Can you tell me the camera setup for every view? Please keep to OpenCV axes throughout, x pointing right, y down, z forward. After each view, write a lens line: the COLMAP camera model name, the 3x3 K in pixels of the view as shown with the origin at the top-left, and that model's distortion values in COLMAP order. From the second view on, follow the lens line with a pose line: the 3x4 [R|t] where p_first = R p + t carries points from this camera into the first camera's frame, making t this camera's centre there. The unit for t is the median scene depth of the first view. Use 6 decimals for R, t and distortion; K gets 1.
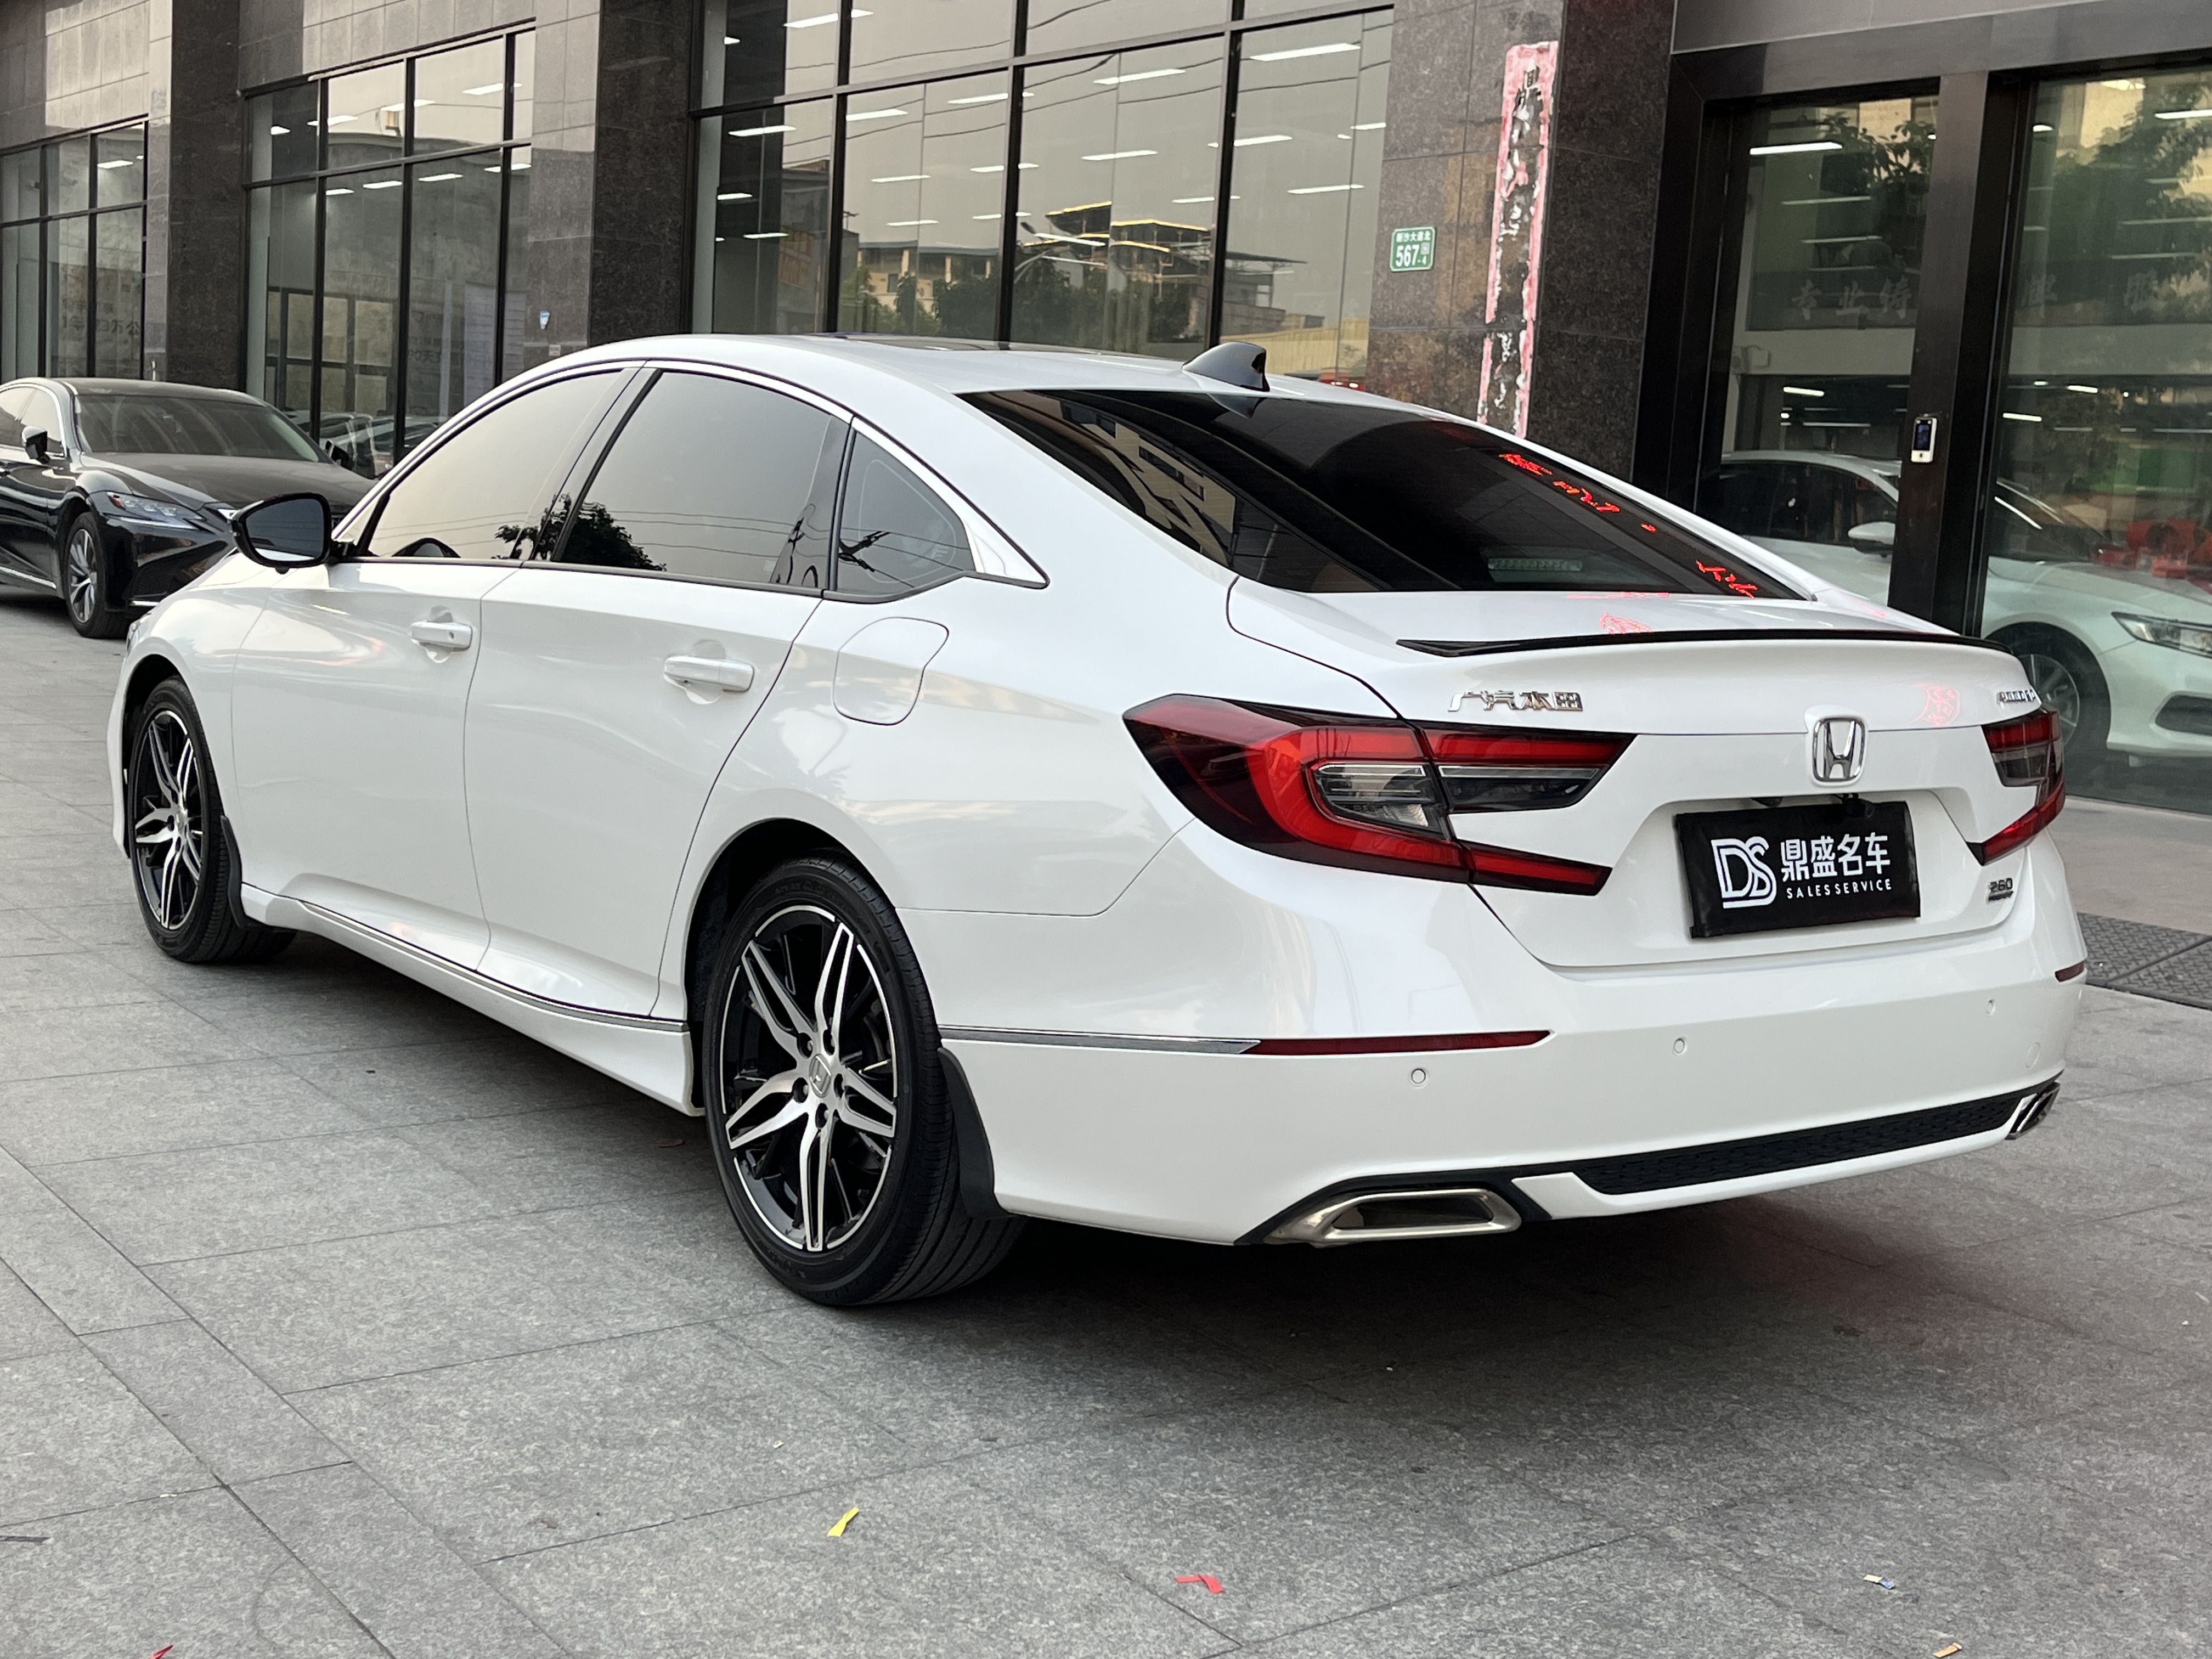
lens RADIAL K [[2612.5, 0, 1106.0], [0, 2612.5, 829.5], [0, 0, 1]] dist [0.127162, -0.338169]
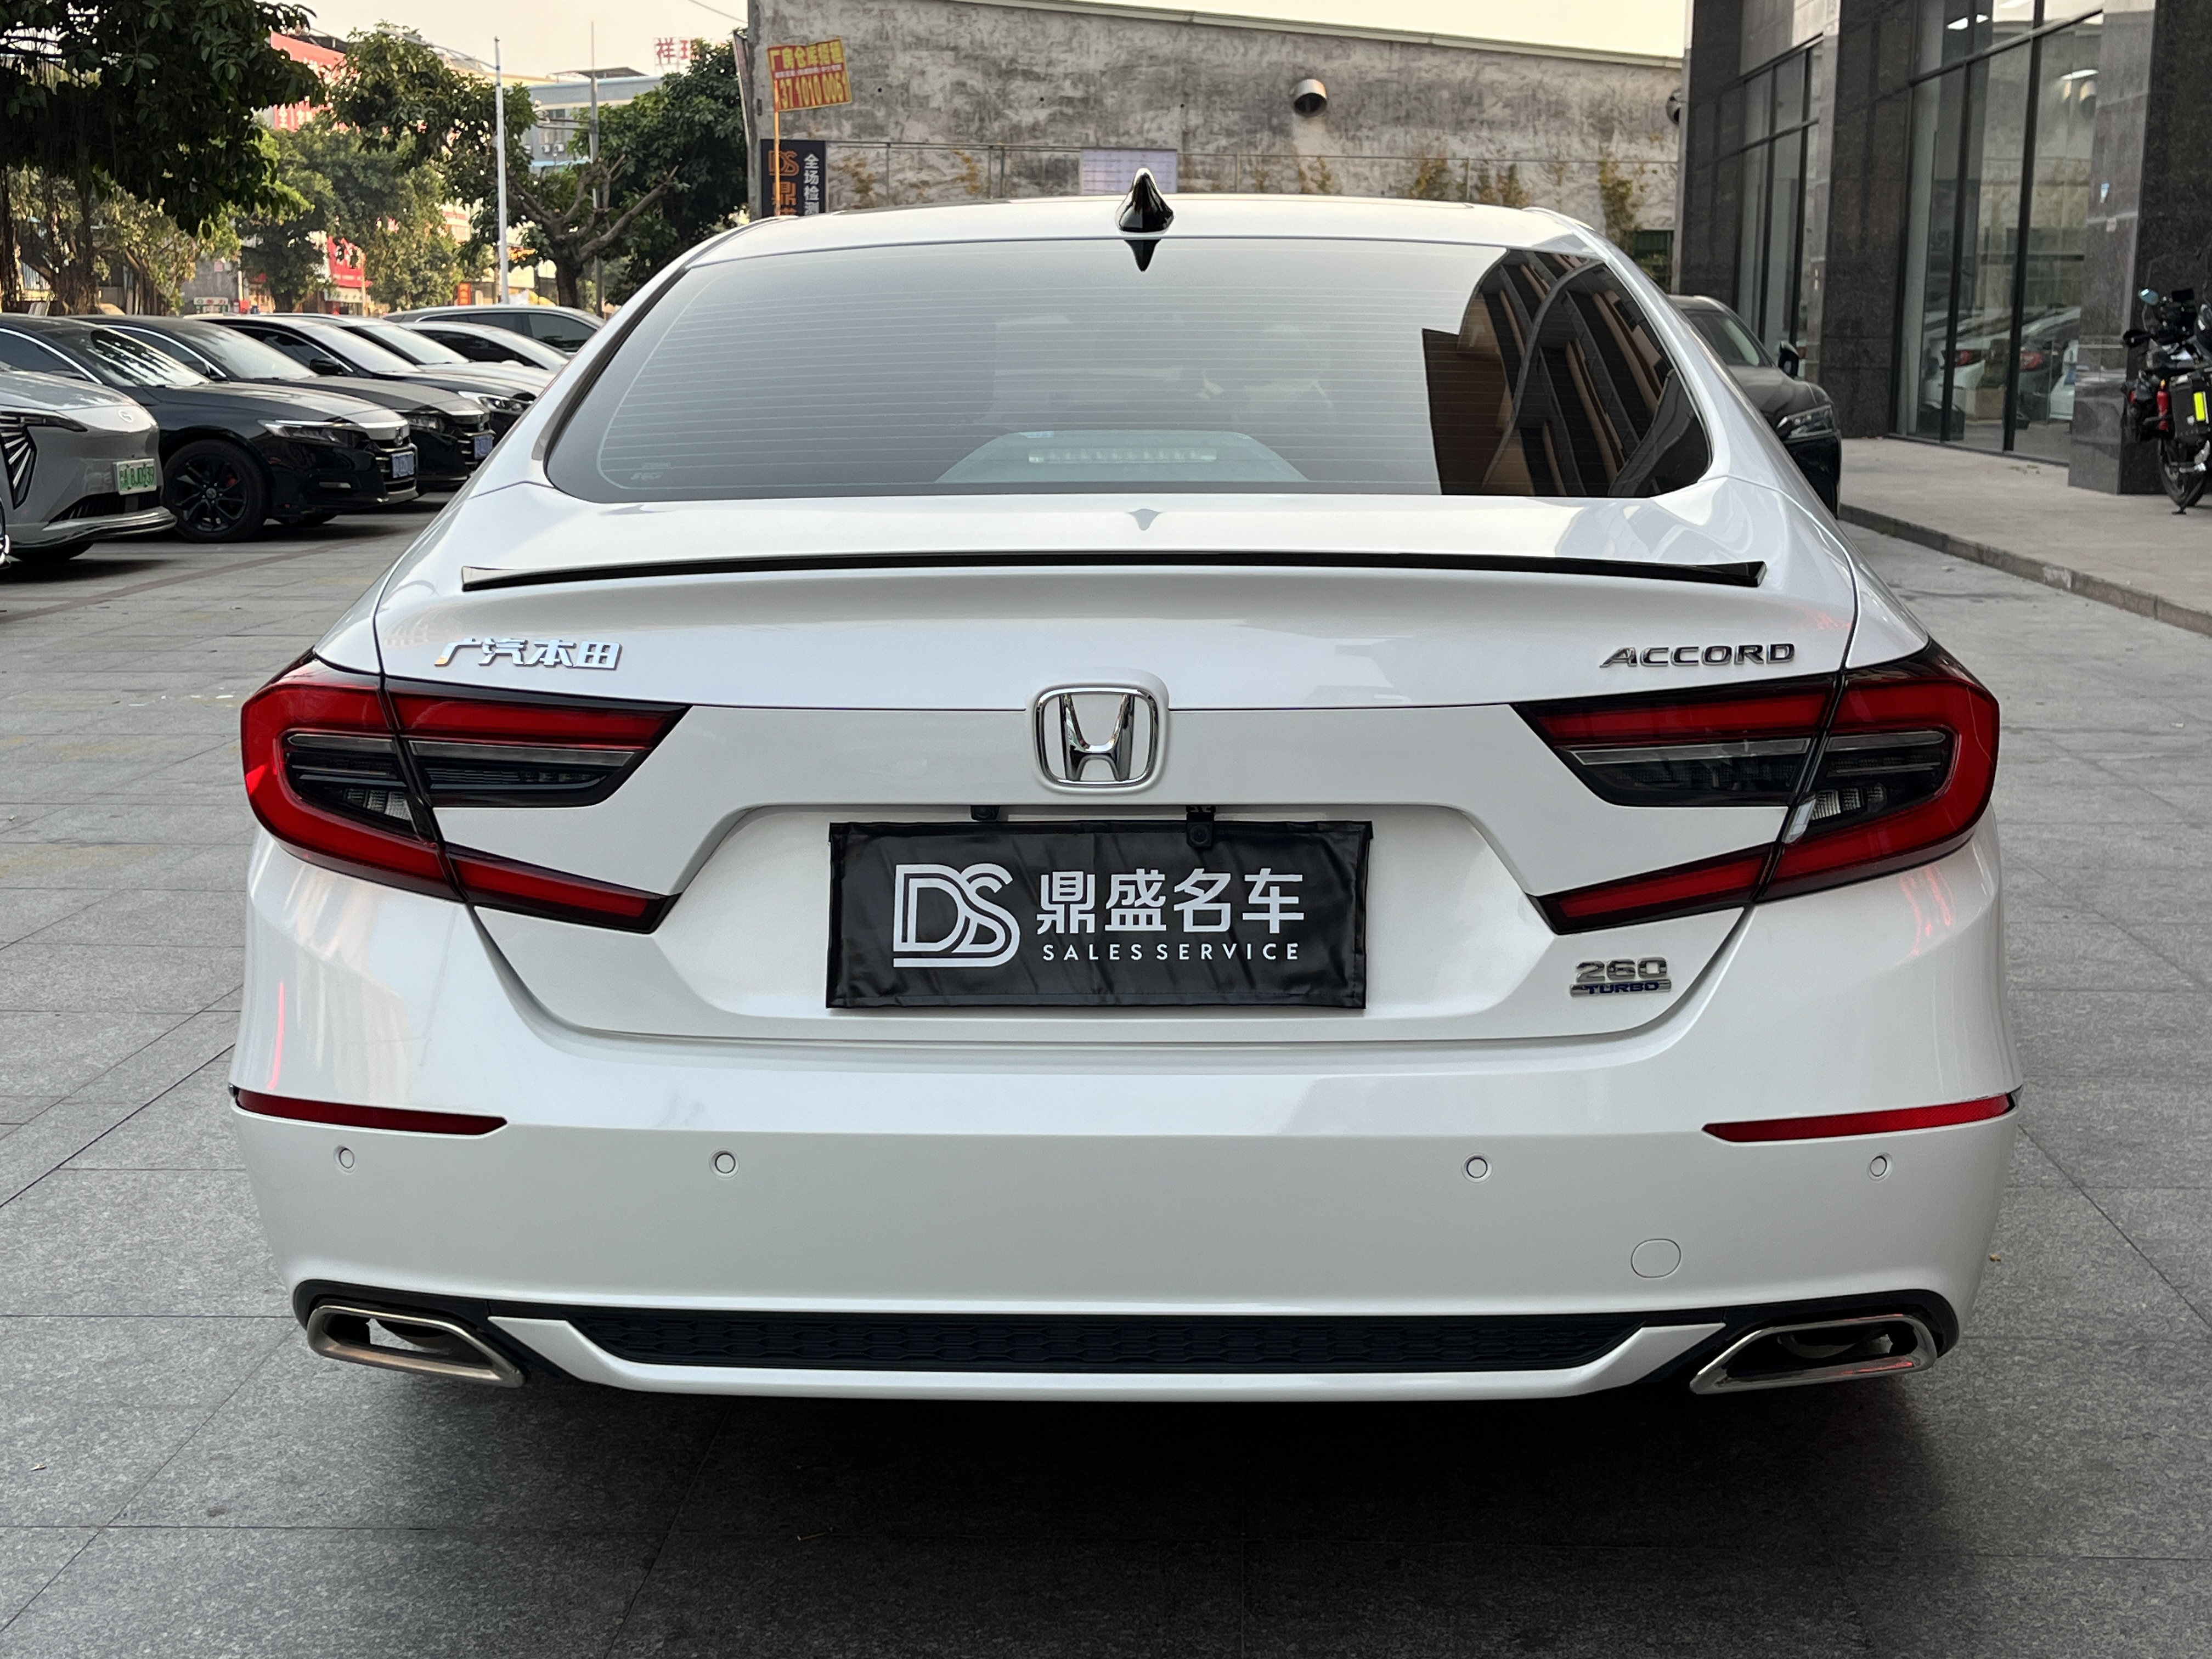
lens RADIAL K [[2612.5, 0, 1106.0], [0, 2612.5, 829.5], [0, 0, 1]] dist [0.127162, -0.338169]
pose [[0.779896, 0.058582, -0.623161, 0.666092], [-0.036642, 0.998176, 0.047979, -0.037708], [0.624835, -0.014585, 0.780620, 0.494345]]
